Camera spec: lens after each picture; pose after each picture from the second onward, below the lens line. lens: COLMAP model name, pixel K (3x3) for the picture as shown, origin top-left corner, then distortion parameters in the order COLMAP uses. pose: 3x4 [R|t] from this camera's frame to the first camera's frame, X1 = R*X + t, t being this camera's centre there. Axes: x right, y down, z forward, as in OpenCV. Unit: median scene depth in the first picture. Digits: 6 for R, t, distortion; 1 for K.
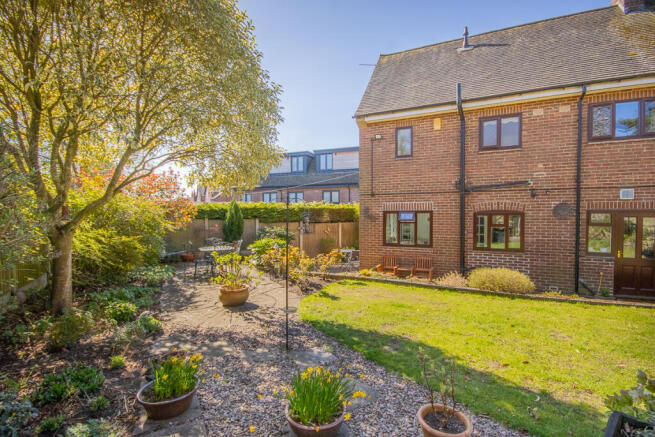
lens RADIAL K [[303.4, 0, 328.5], [0, 303.4, 216.7], [0, 0, 1]] dist [0.021700, -0.000158]
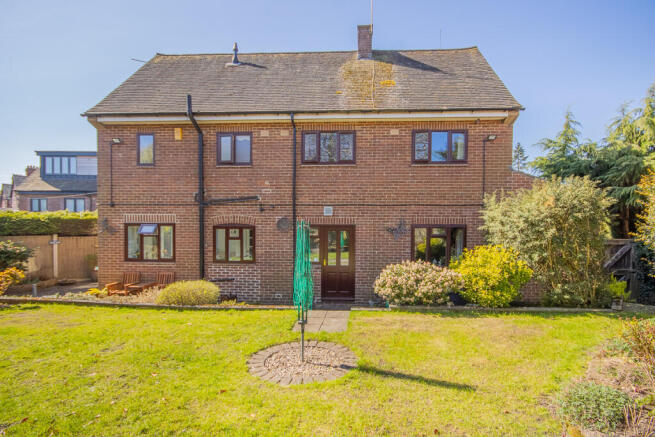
lens RADIAL K [[316.8, 0, 327.6], [0, 316.8, 223.7], [0, 0, 1]] dist [0.016978, -0.000608]
pose [[0.942556, 0.009382, 0.333917, 0.486631], [-0.004780, 0.999882, -0.014600, -0.006775], [-0.334015, 0.012165, 0.942489, -0.113469]]
